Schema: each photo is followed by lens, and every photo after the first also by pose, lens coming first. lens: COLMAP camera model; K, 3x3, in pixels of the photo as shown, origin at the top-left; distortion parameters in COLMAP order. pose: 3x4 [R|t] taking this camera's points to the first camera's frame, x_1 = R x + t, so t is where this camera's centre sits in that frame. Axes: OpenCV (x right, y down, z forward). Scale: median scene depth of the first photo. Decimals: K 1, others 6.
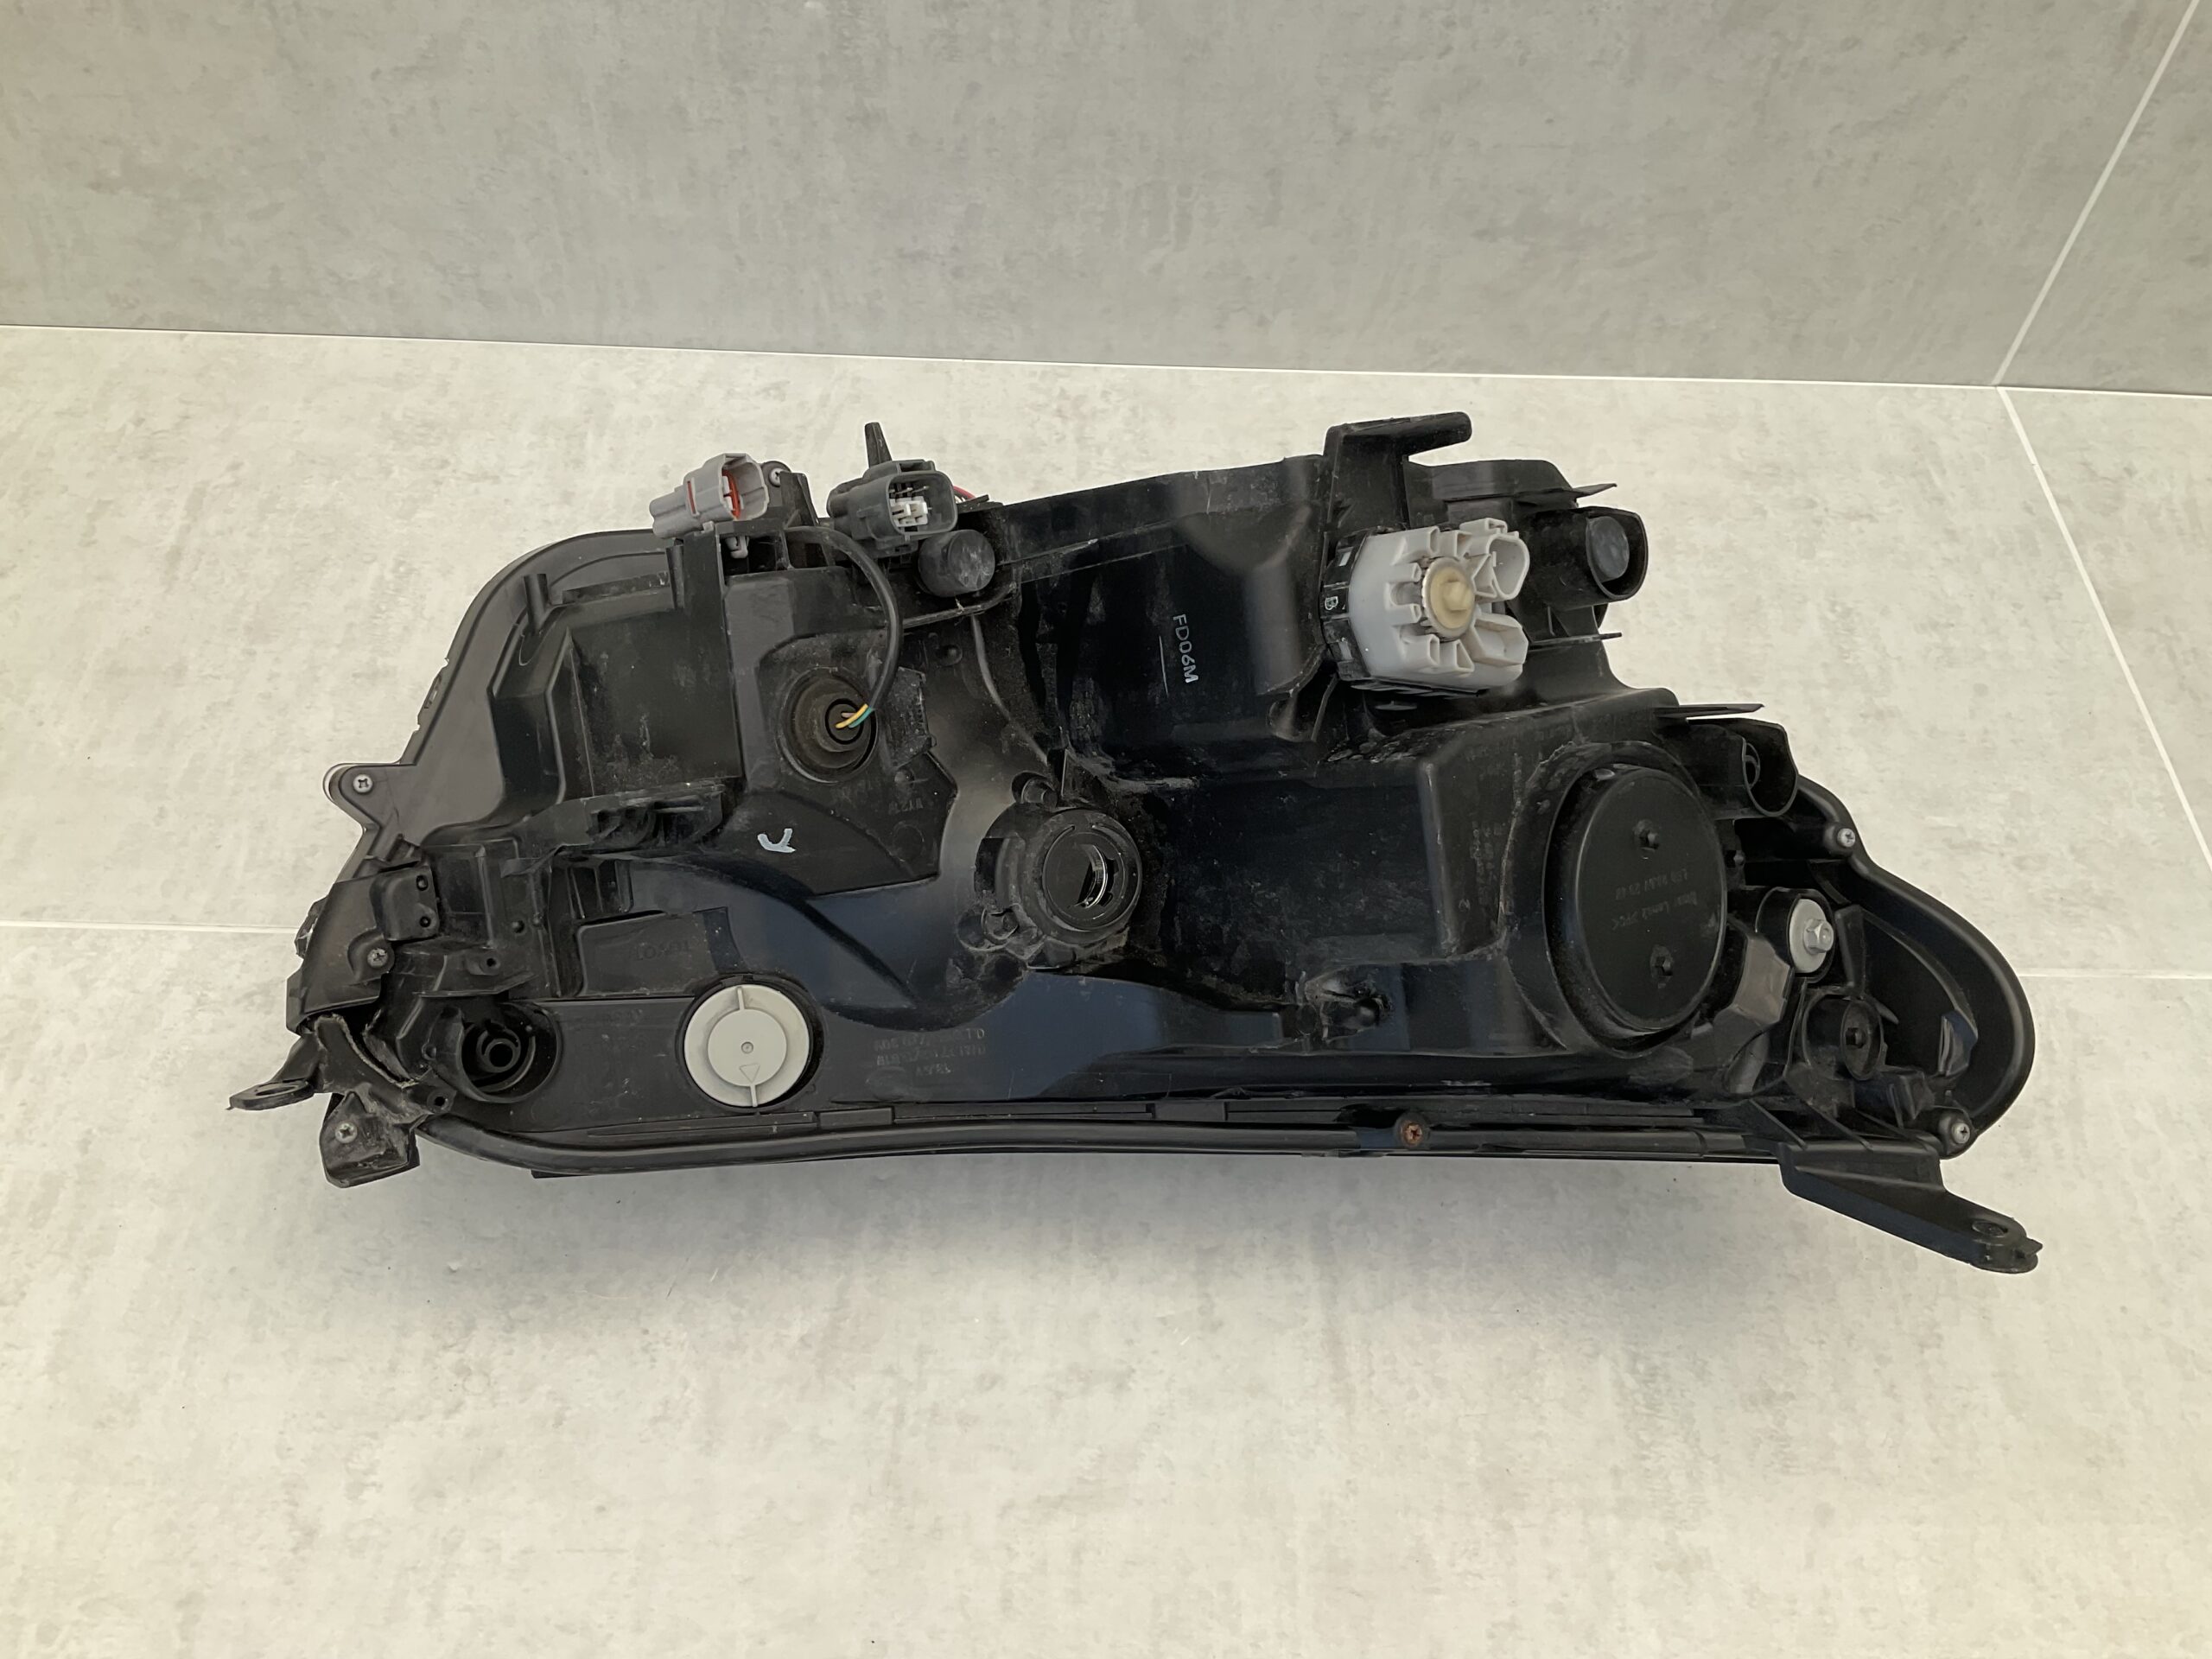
lens RADIAL K [[1838.4, 0, 1106.0], [0, 1838.4, 829.5], [0, 0, 1]] dist [0.049148, -0.101354]
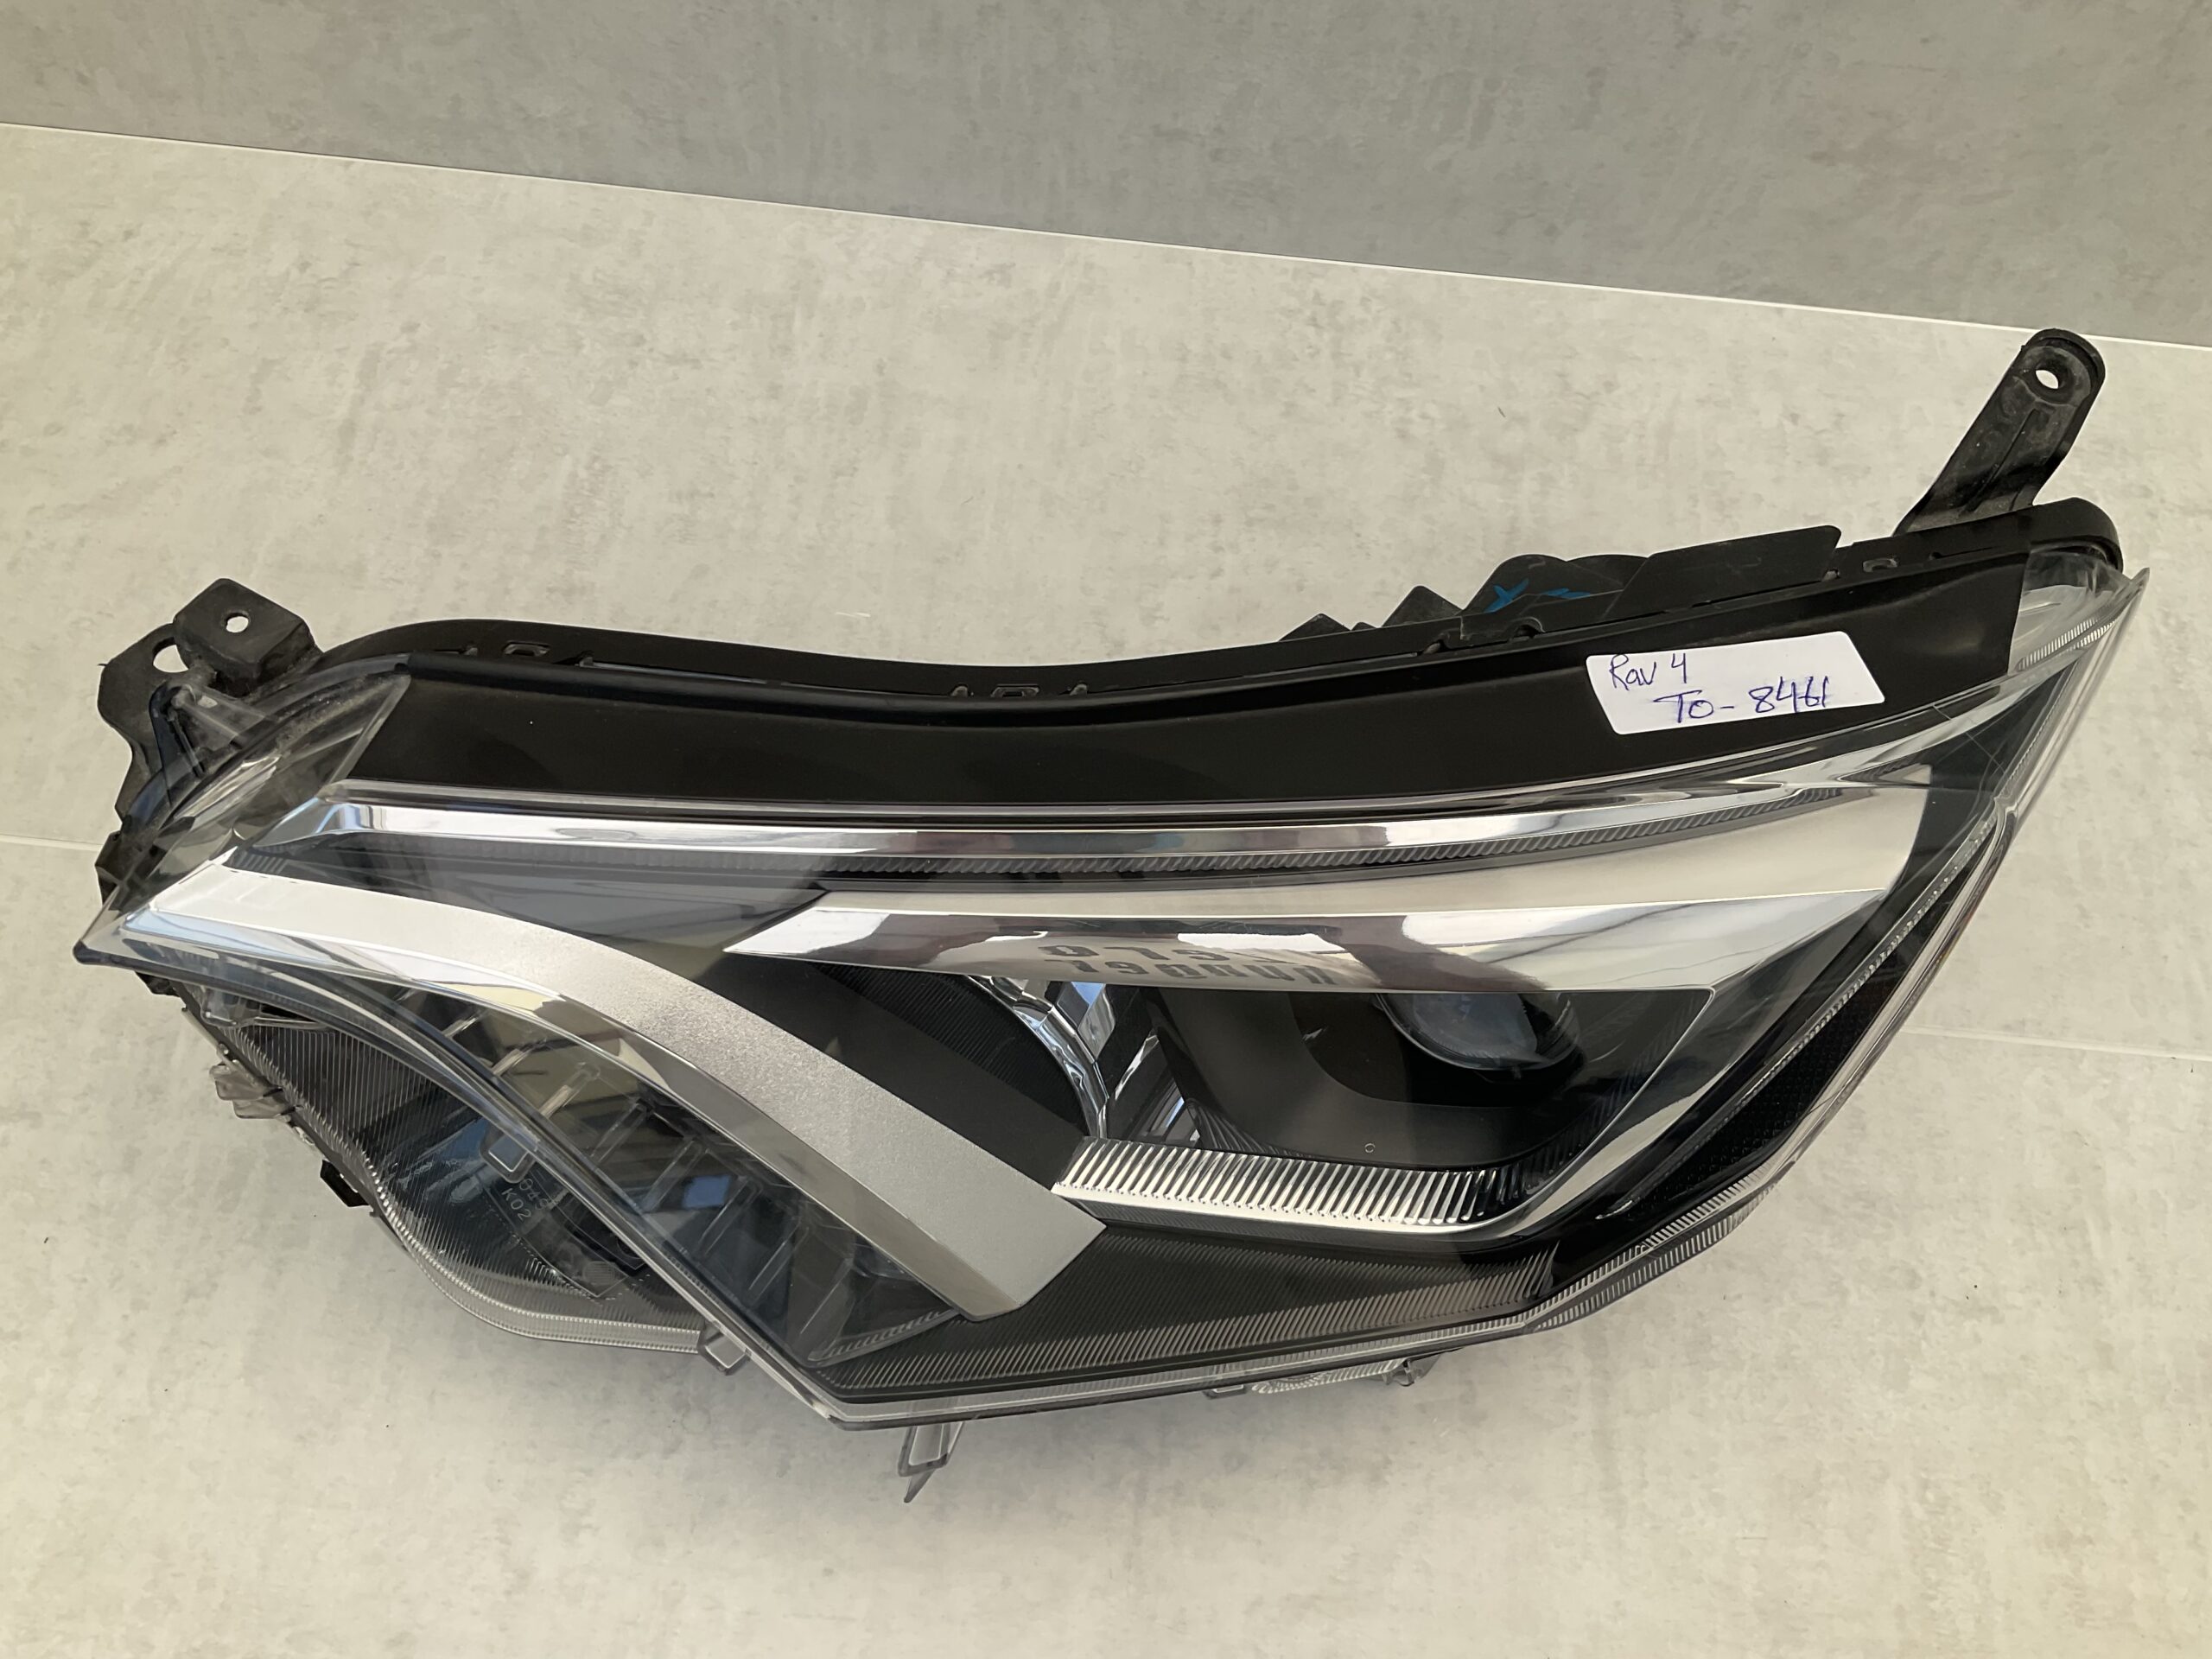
lens RADIAL K [[1844.8, 0, 1106.0], [0, 1844.8, 829.5], [0, 0, 1]] dist [0.037732, -0.089946]
pose [[0.997031, 0.075410, -0.015596, -0.104962], [-0.072776, 0.988937, 0.129253, -0.101681], [0.025171, -0.127734, 0.991489, 0.081711]]
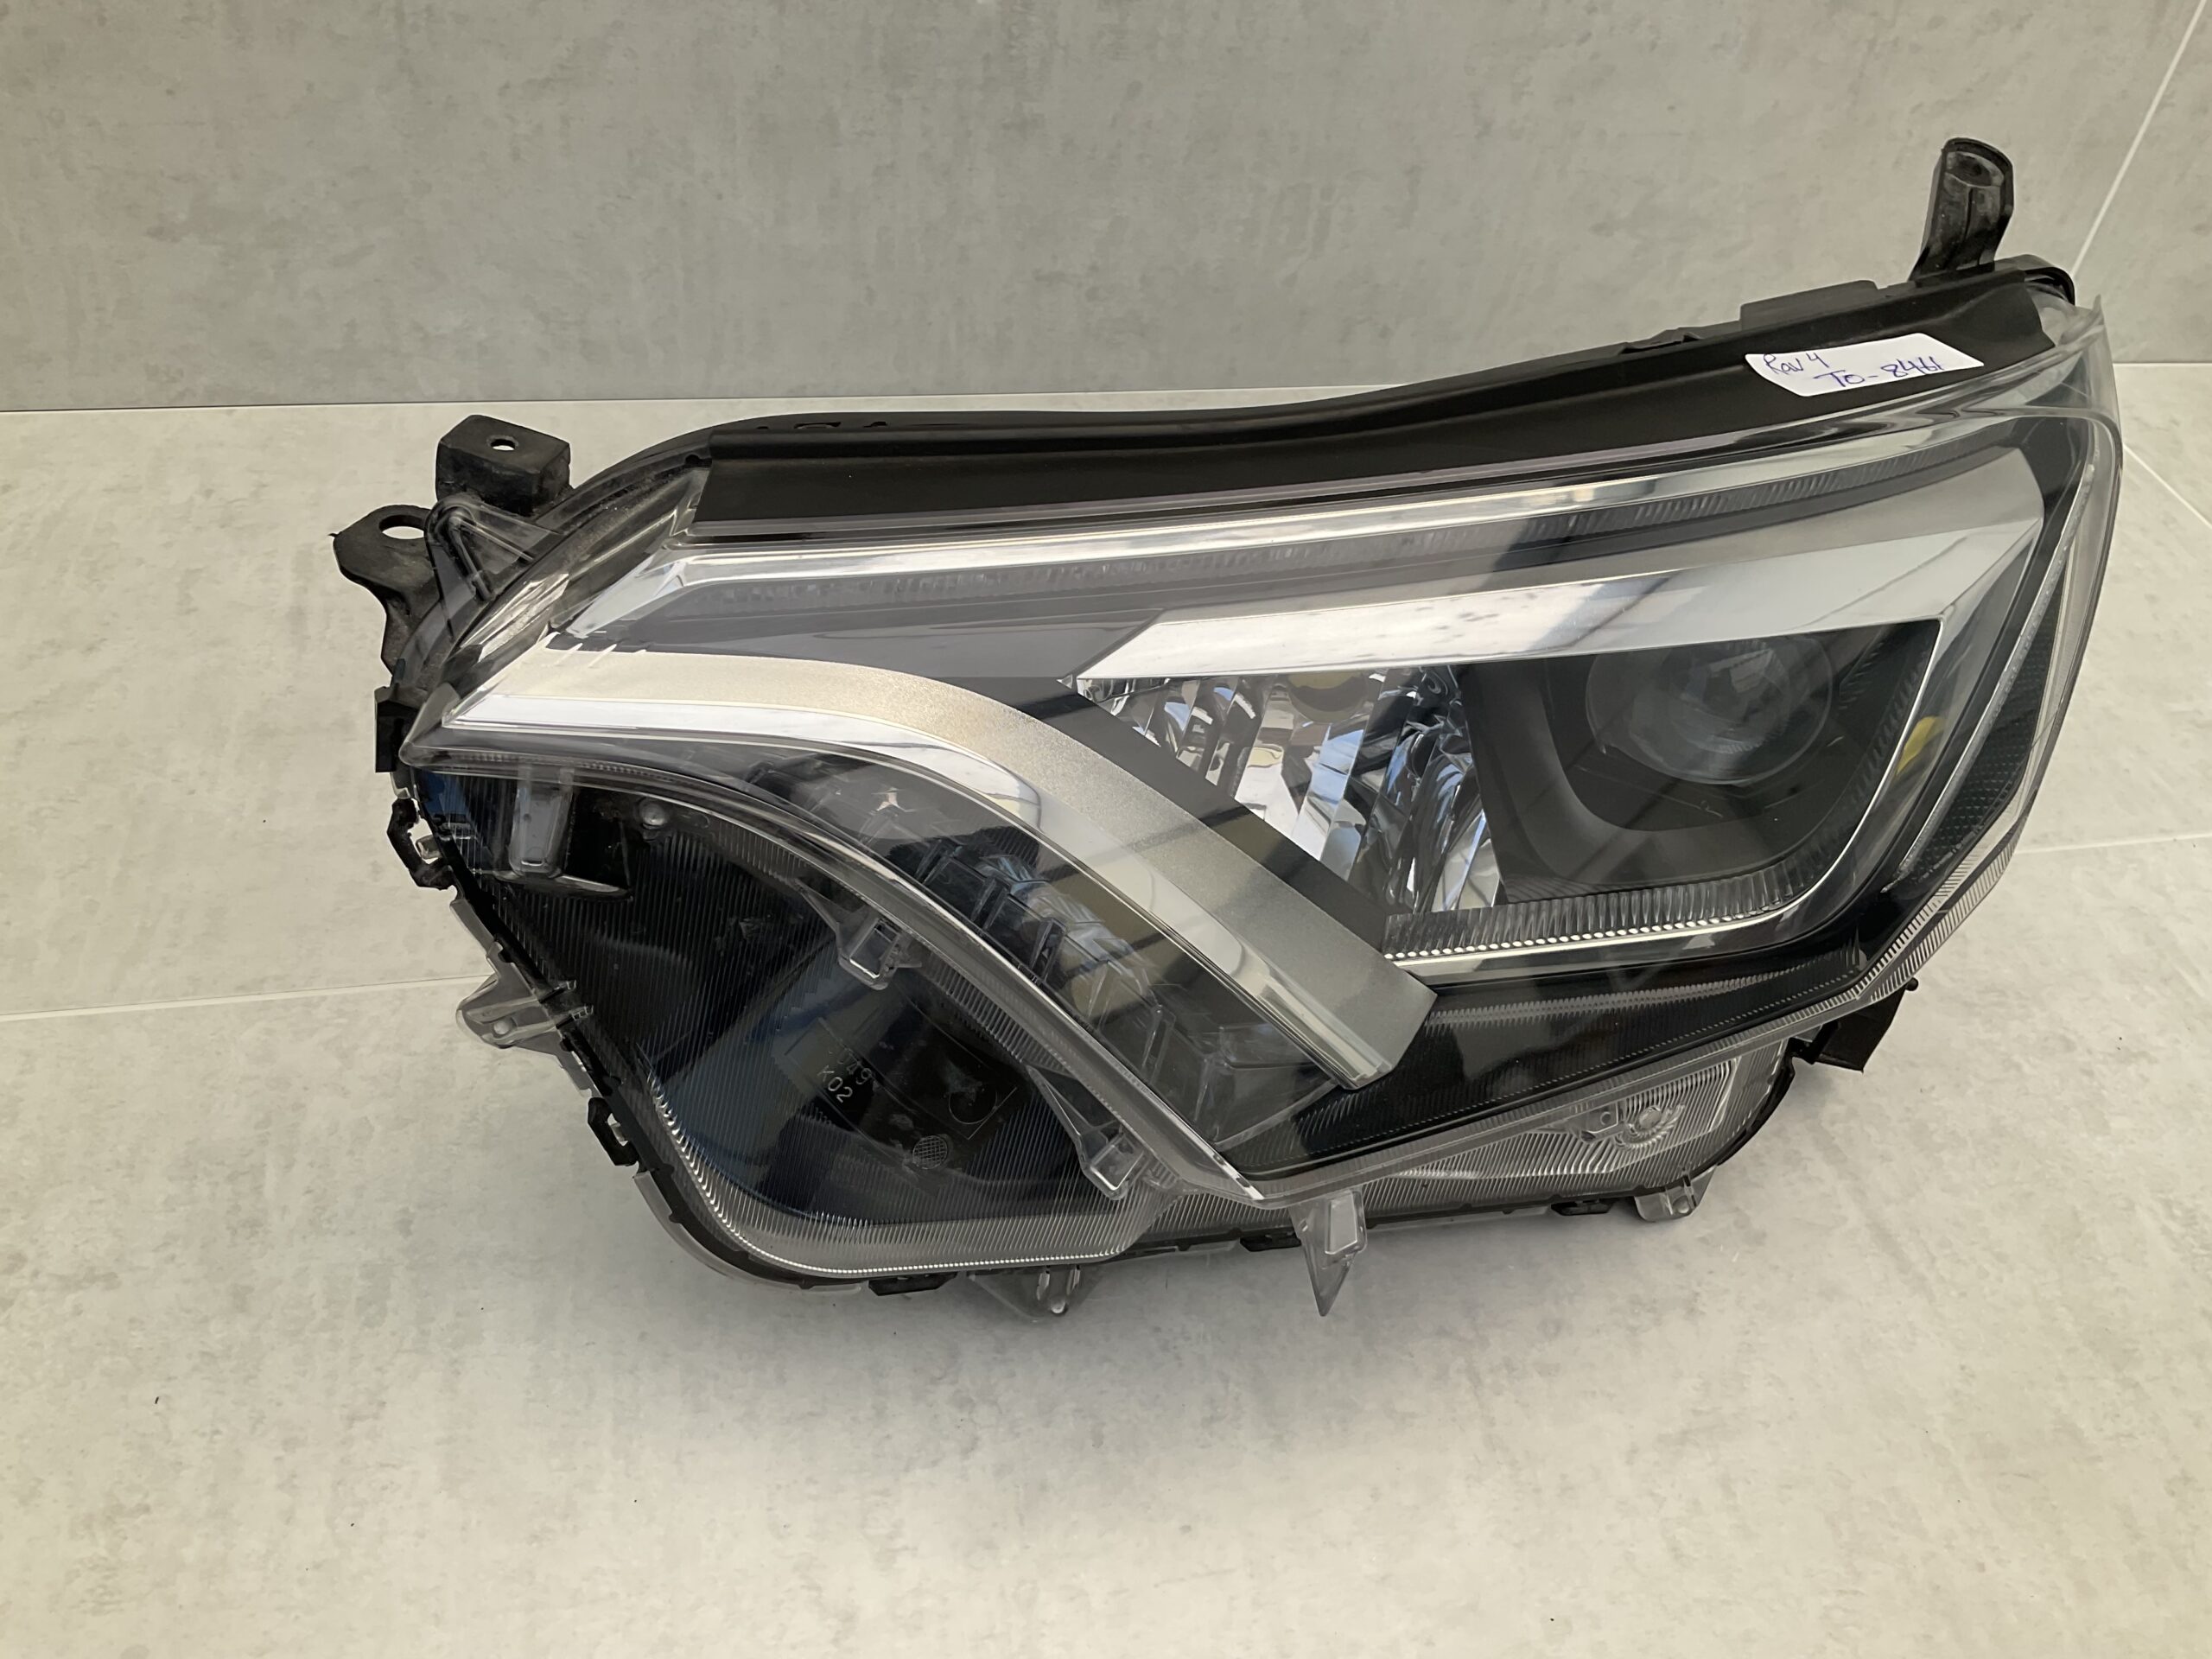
lens RADIAL K [[1835.4, 0, 1106.0], [0, 1835.4, 829.5], [0, 0, 1]] dist [0.076837, -0.163946]
pose [[0.977277, -0.099860, 0.186971, -0.312128], [0.126877, 0.982189, -0.138591, 0.122280], [-0.169801, 0.159164, 0.972540, 0.106744]]
